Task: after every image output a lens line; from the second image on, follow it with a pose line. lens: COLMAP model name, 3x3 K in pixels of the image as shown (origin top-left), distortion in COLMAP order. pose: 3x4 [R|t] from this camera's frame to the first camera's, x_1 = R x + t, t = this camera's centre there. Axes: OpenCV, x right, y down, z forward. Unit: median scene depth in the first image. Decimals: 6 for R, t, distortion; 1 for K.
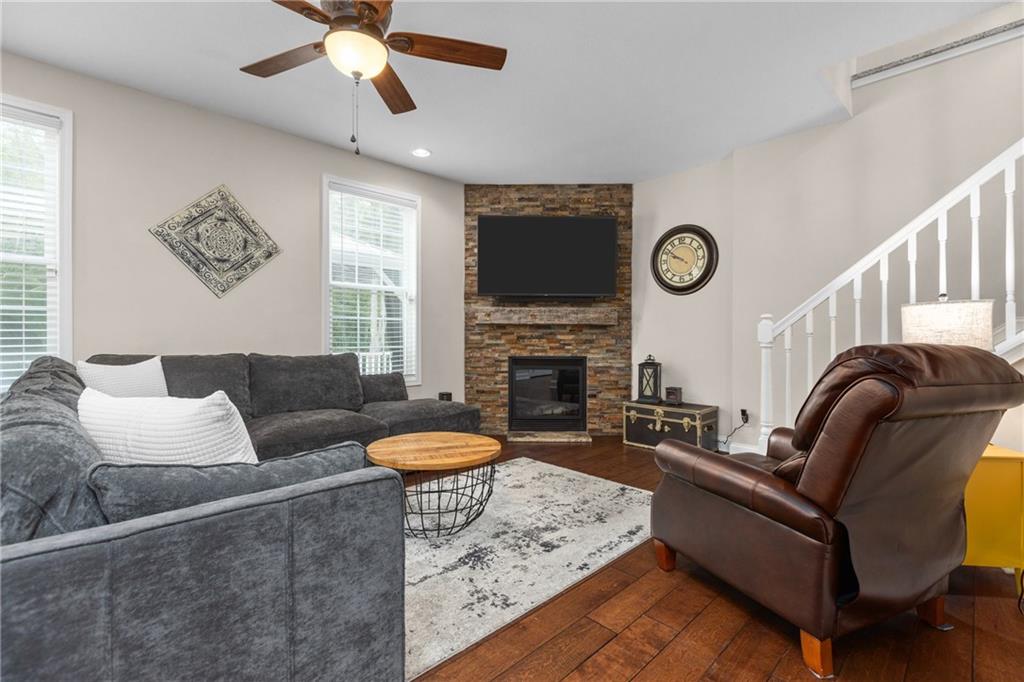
lens RADIAL K [[462.7, 0, 515.7], [0, 462.7, 337.8], [0, 0, 1]] dist [0.002091, -0.001448]
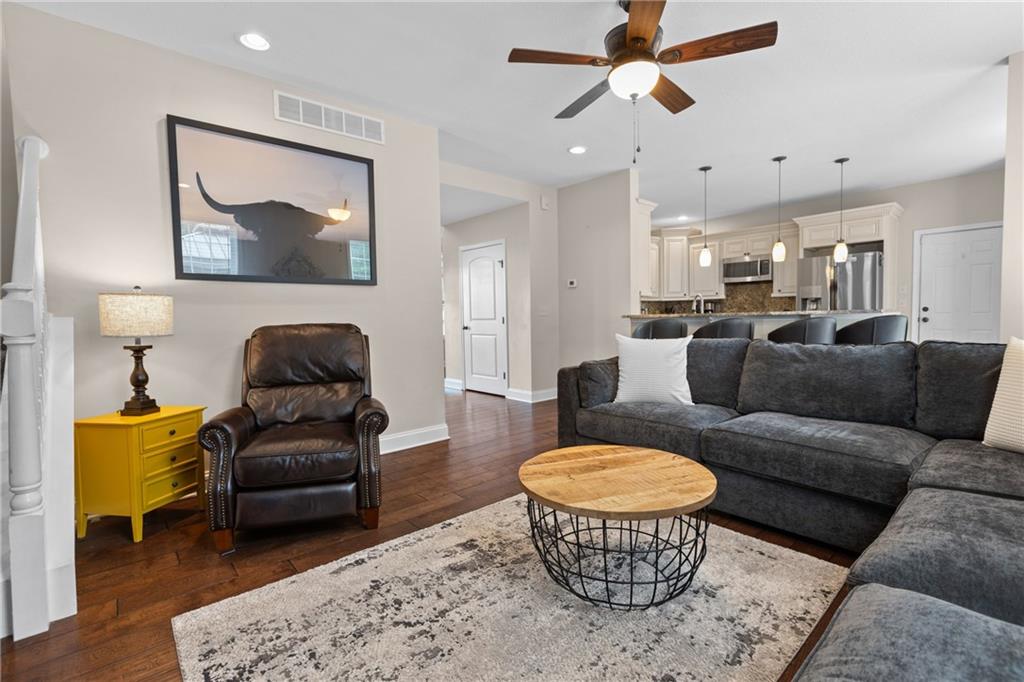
lens RADIAL K [[462.7, 0, 507.3], [0, 462.7, 340.5], [0, 0, 1]] dist [0.002091, -0.001448]
pose [[-0.997712, 0.014705, 0.065995, -0.065735], [0.018348, 0.998321, 0.054947, -0.004790], [-0.065076, 0.056032, -0.996306, 1.737865]]
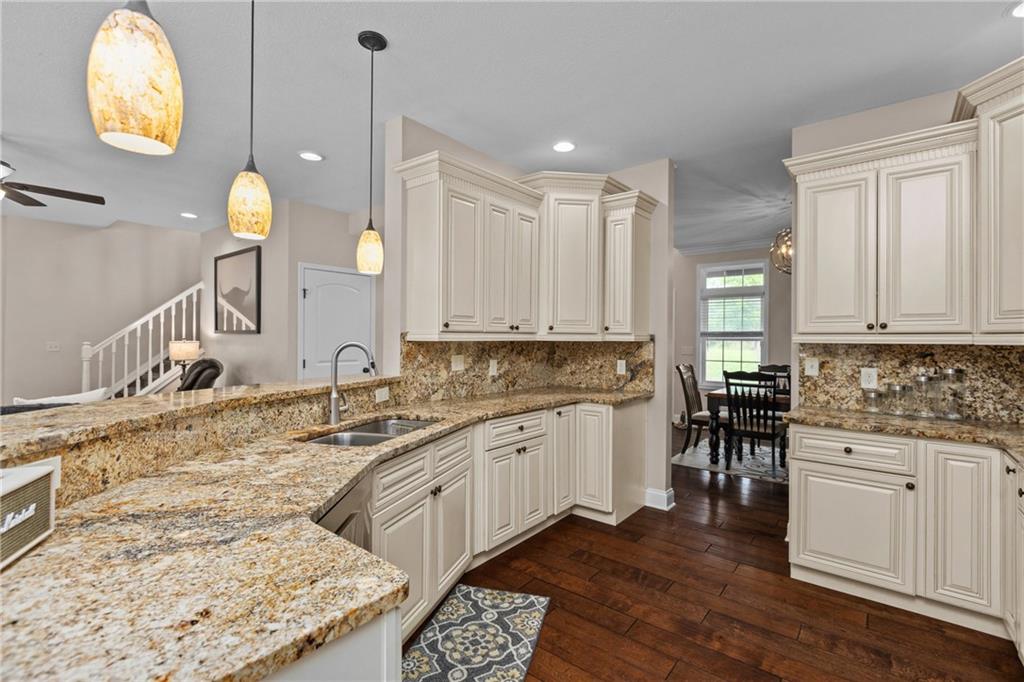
lens RADIAL K [[462.7, 0, 502.6], [0, 462.7, 337.8], [0, 0, 1]] dist [0.002091, -0.001448]
pose [[-0.125260, 0.001000, 0.992123, -1.646617], [-0.009463, 0.999953, -0.002203, -0.091693], [-0.992079, -0.009665, -0.125245, -0.420246]]
